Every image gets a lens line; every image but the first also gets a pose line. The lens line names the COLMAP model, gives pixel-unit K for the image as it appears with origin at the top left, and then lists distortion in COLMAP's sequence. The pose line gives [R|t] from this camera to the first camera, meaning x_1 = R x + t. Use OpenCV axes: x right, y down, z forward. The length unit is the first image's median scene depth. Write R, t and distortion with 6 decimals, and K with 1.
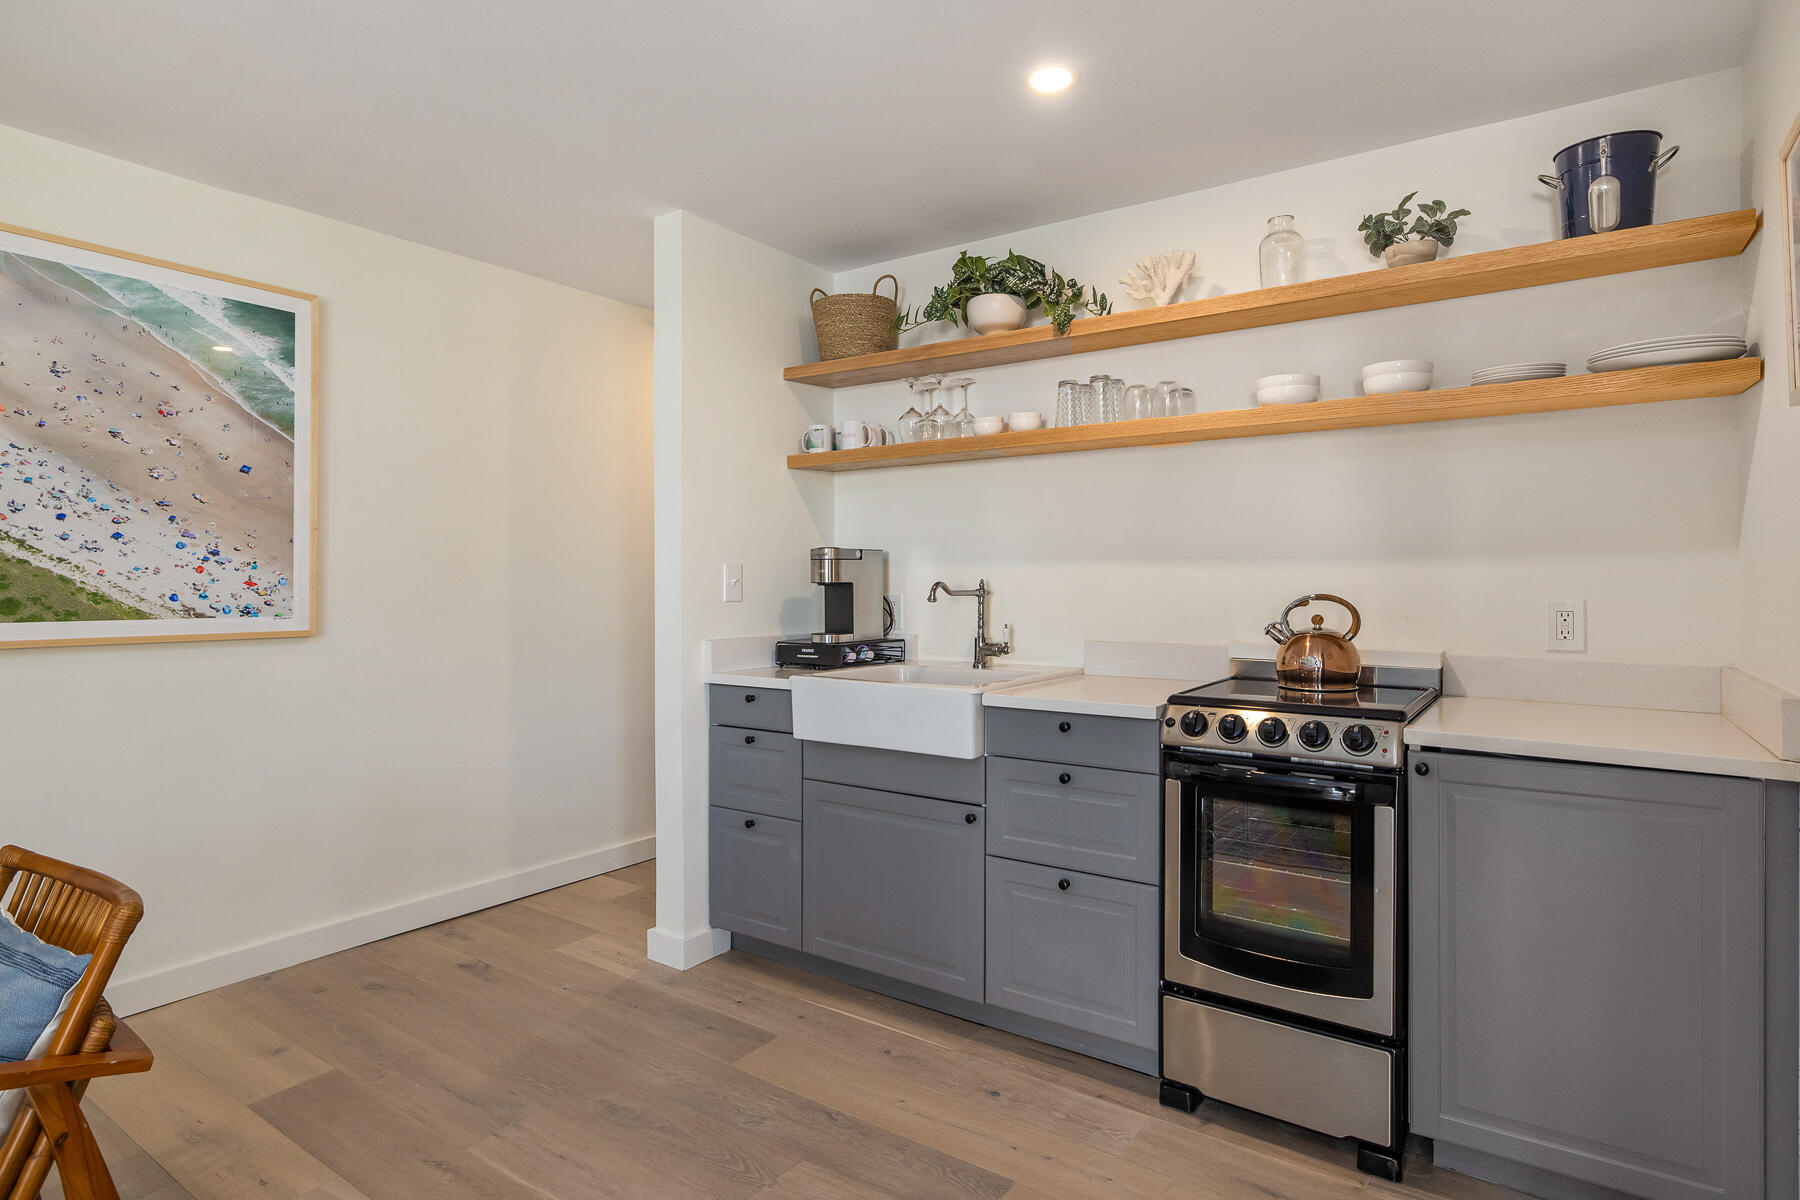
lens RADIAL K [[948.7, 0, 900.0], [0, 948.7, 600.0], [0, 0, 1]] dist [0.001637, 0.000304]
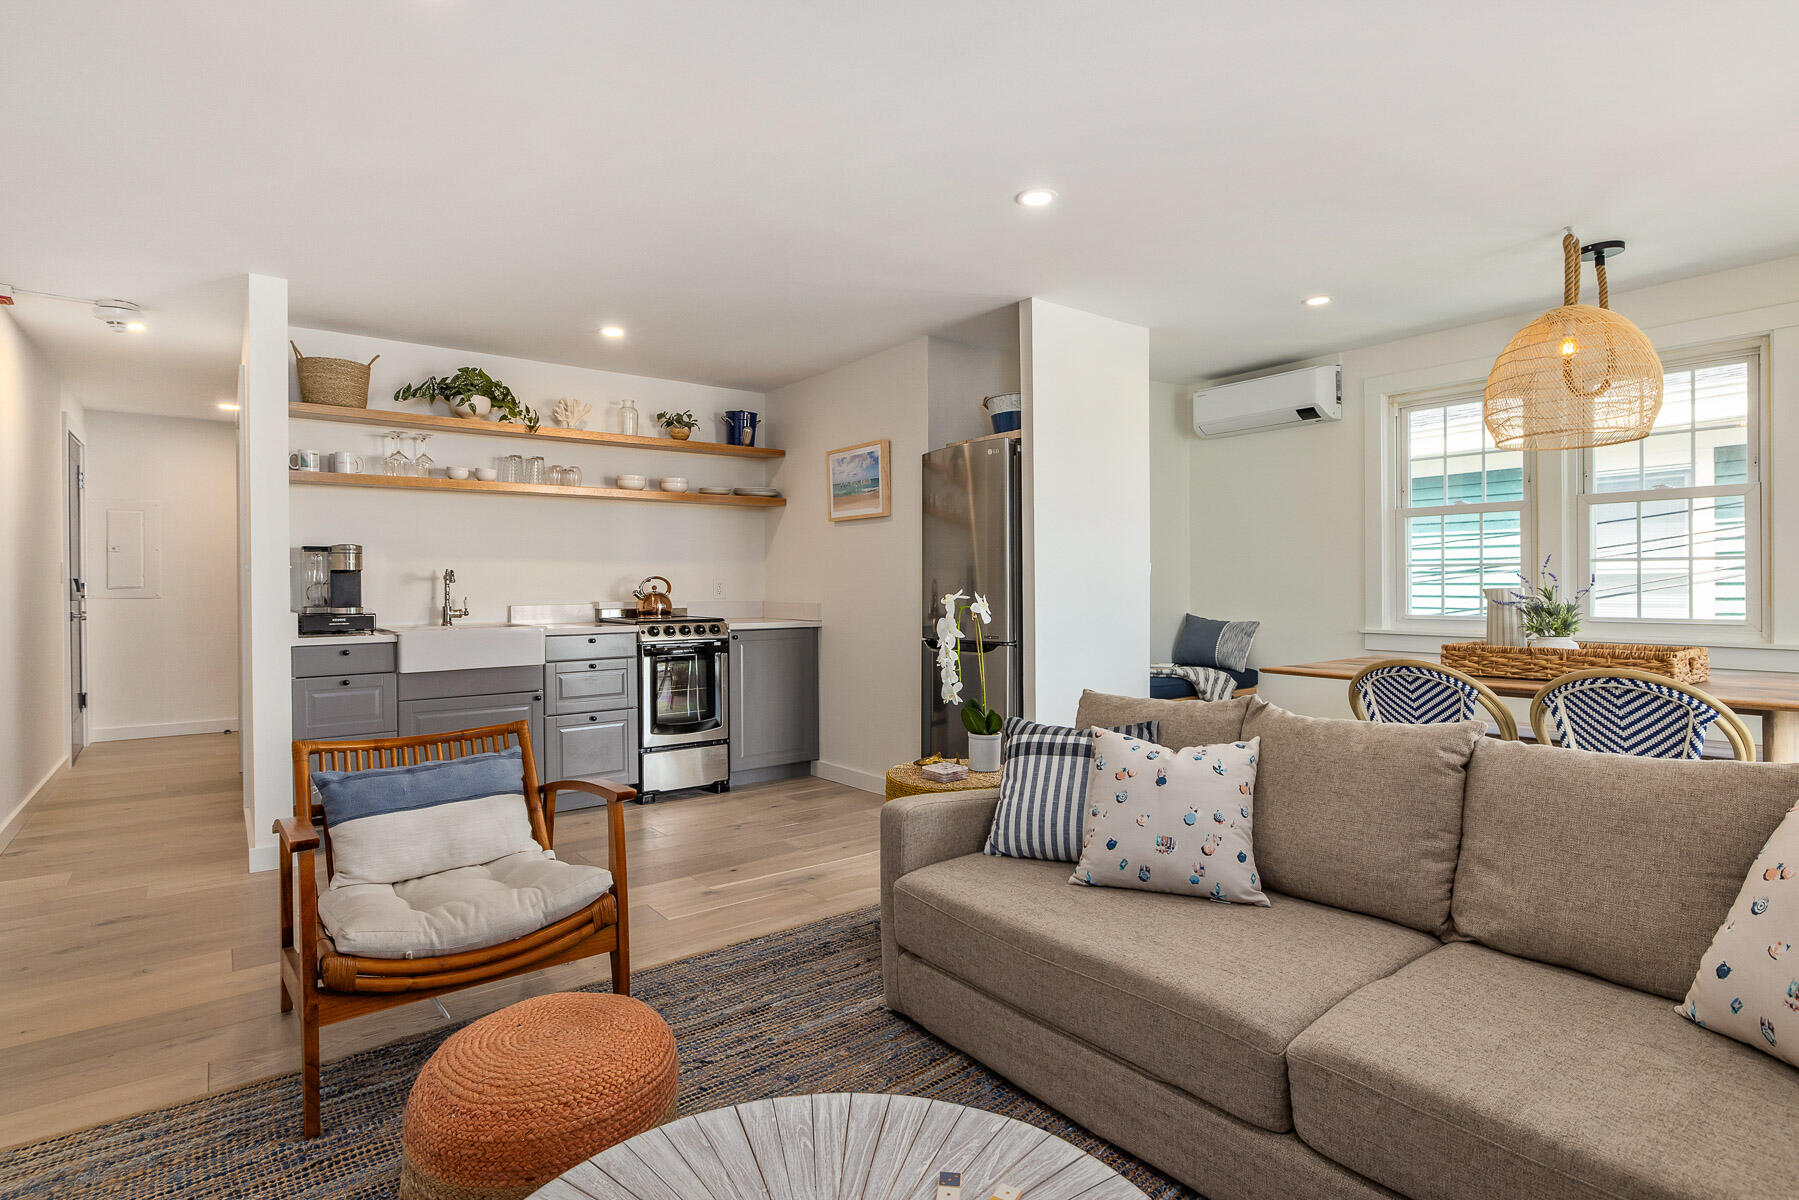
lens RADIAL K [[894.1, 0, 899.5], [0, 894.1, 600.0], [0, 0, 1]] dist [0.034132, 0.000033]
pose [[0.305552, -0.017643, 0.952012, -1.398944], [0.023980, 0.999654, 0.010829, 0.040954], [-0.951873, 0.019520, 0.305870, -0.202419]]
